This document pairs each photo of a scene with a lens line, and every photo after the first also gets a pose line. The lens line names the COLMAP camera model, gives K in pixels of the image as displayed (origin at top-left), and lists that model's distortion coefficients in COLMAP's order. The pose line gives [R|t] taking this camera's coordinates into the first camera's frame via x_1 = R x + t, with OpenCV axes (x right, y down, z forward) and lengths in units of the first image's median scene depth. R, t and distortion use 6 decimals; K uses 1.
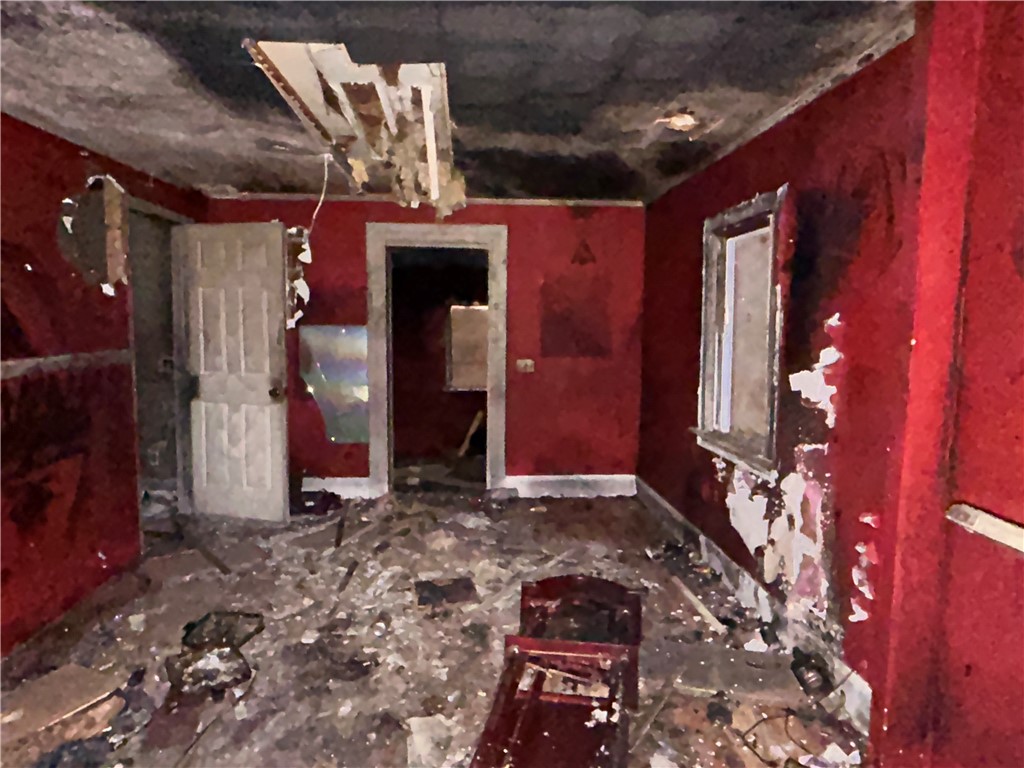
lens RADIAL K [[635.1, 0, 514.5], [0, 635.1, 381.0], [0, 0, 1]] dist [-0.007394, -0.000938]
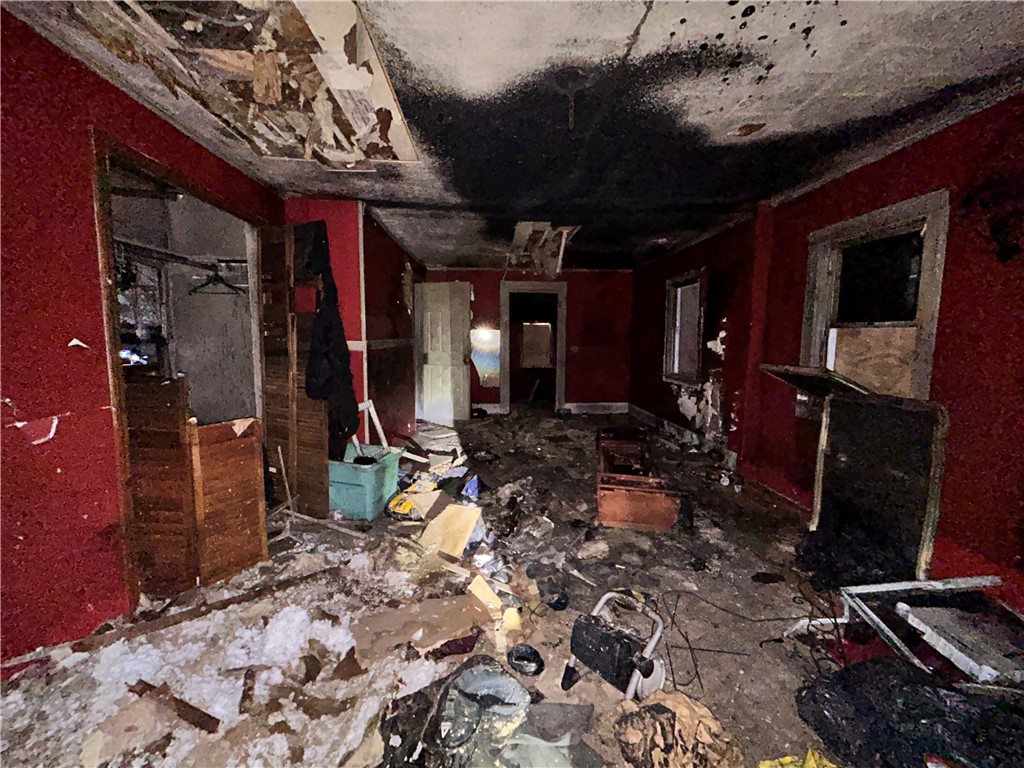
lens RADIAL K [[412.2, 0, 511.2], [0, 412.2, 383.5], [0, 0, 1]] dist [-0.005123, 0.002446]
pose [[0.999872, -0.003037, -0.015737, -0.279685], [0.003232, 0.999918, 0.012359, 0.114033], [0.015698, -0.012409, 0.999800, -0.572242]]
